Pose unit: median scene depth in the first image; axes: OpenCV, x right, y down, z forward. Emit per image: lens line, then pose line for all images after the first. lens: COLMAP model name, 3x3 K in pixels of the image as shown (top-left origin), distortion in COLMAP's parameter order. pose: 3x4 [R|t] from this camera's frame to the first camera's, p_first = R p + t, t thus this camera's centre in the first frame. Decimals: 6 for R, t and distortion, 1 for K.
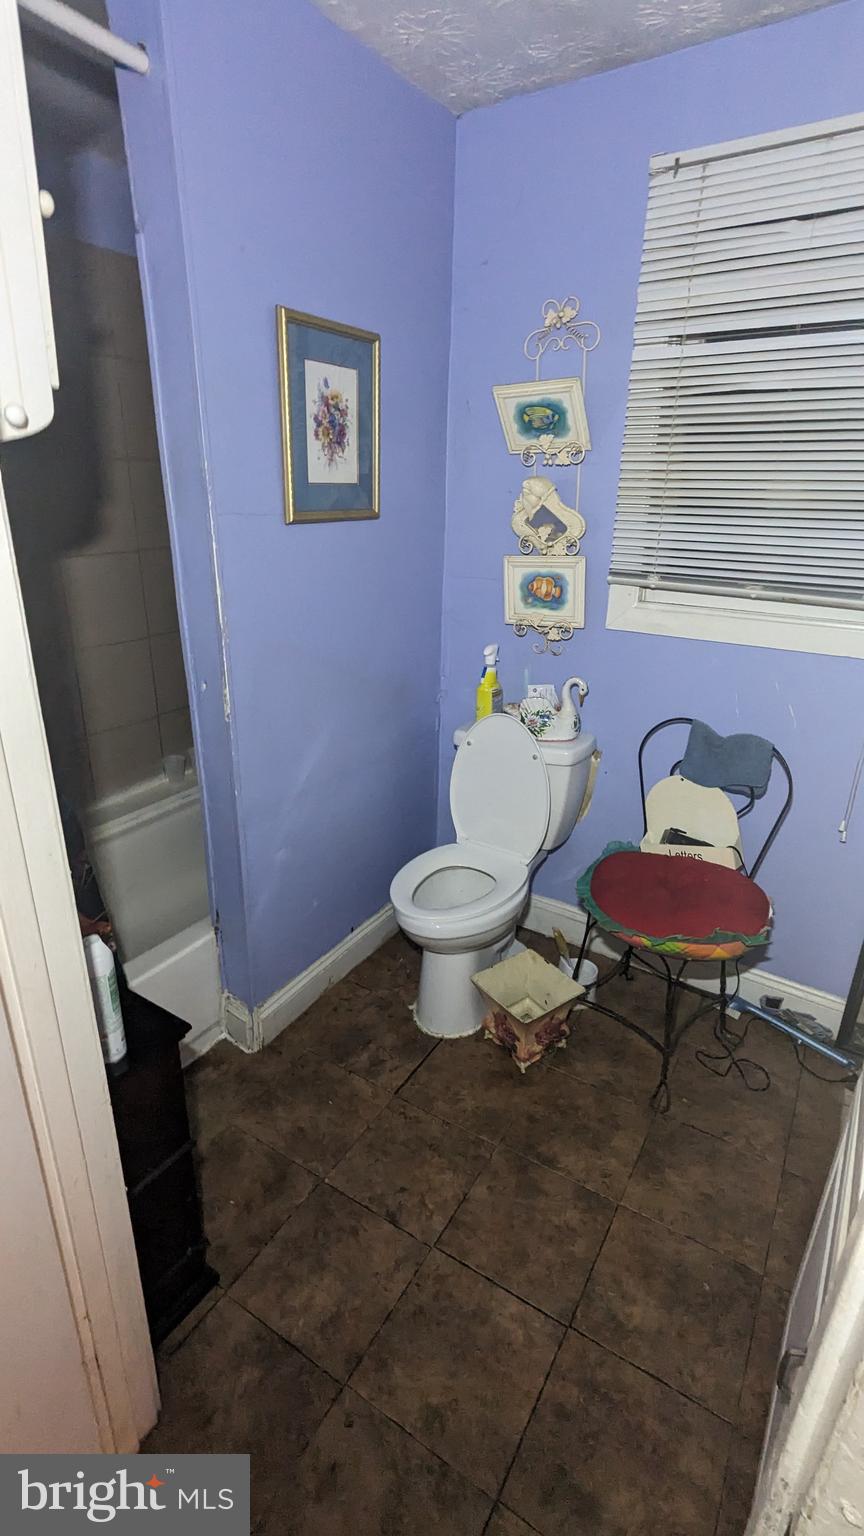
lens RADIAL K [[720.8, 0, 423.1], [0, 720.8, 769.0], [0, 0, 1]] dist [-0.003236, 0.002147]
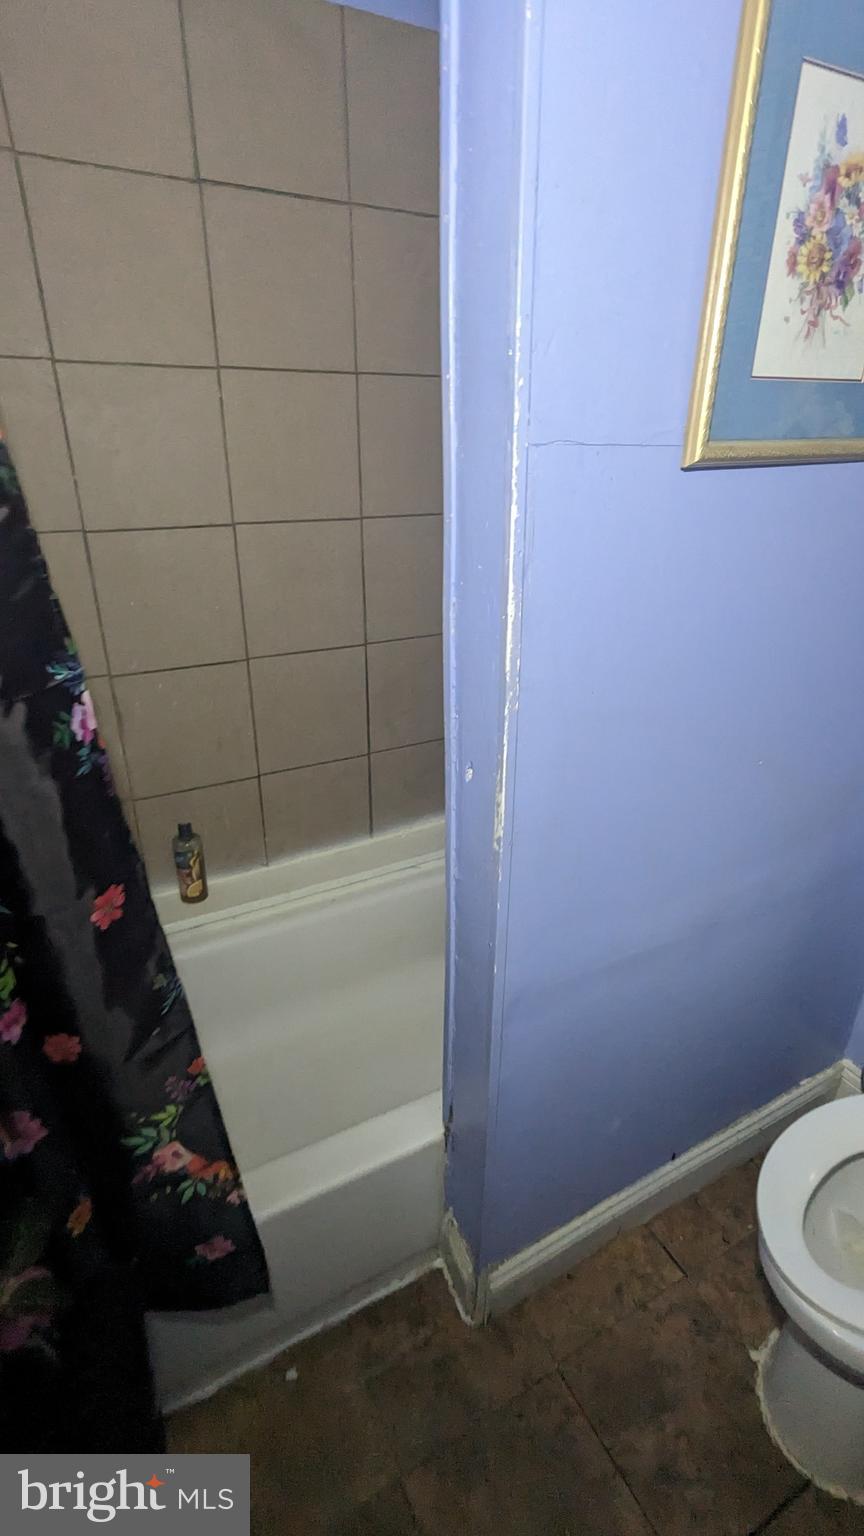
lens RADIAL K [[720.8, 0, 423.3], [0, 720.8, 764.4], [0, 0, 1]] dist [-0.003236, 0.002147]
pose [[0.868902, 0.181437, -0.460533, -0.075787], [-0.159947, 0.983402, 0.085657, -0.144048], [0.468431, -0.000767, 0.883500, 0.446833]]
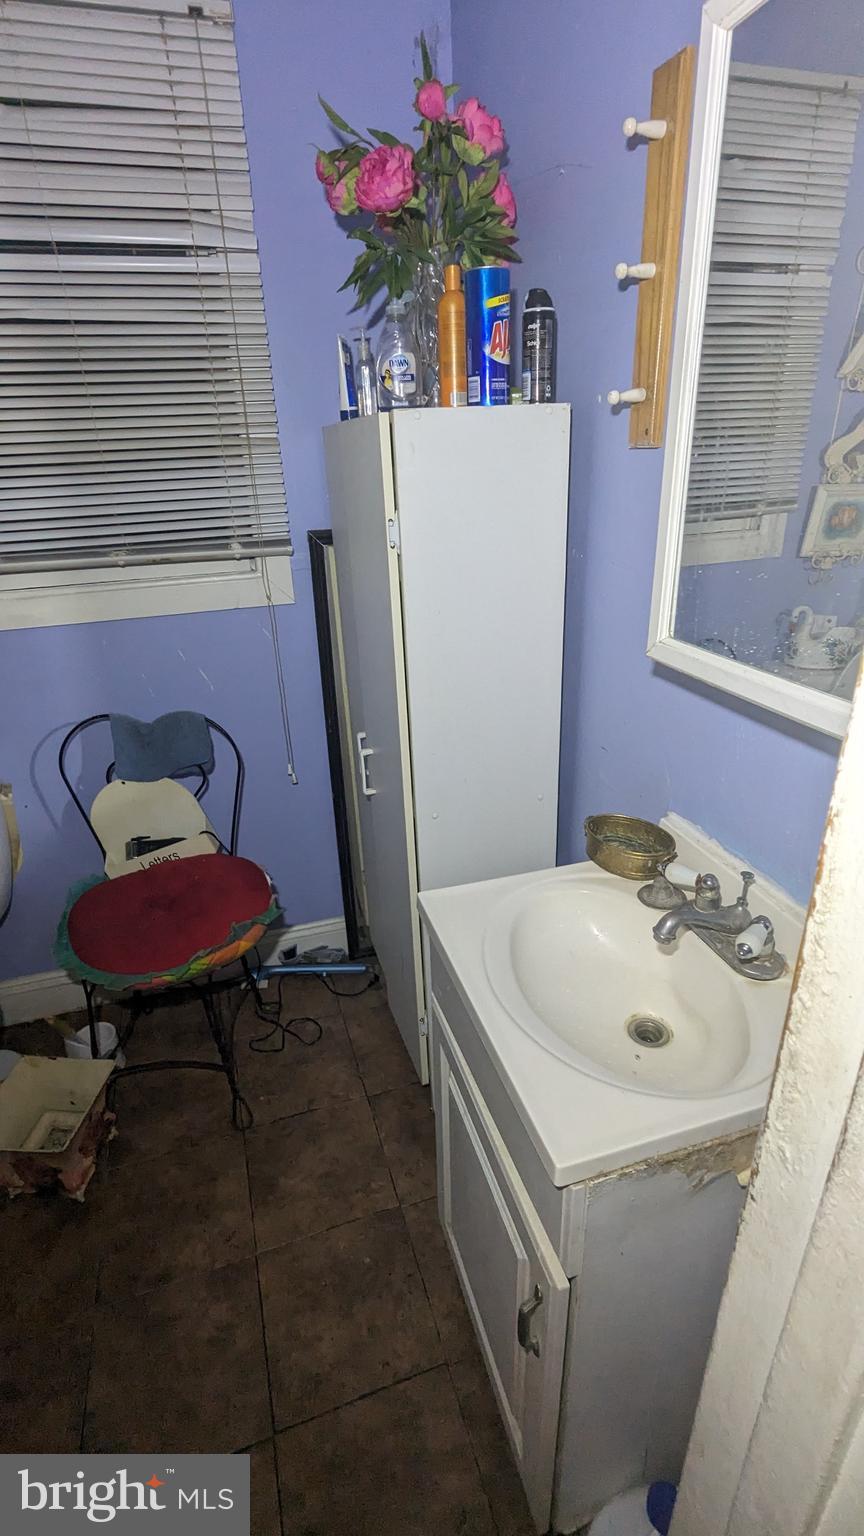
lens RADIAL K [[720.8, 0, 427.3], [0, 720.8, 768.6], [0, 0, 1]] dist [-0.003236, 0.002147]
pose [[0.638276, -0.346609, 0.687361, 0.002303], [0.317842, 0.931896, 0.174774, -0.037603], [-0.701128, 0.106918, 0.704974, 0.131266]]
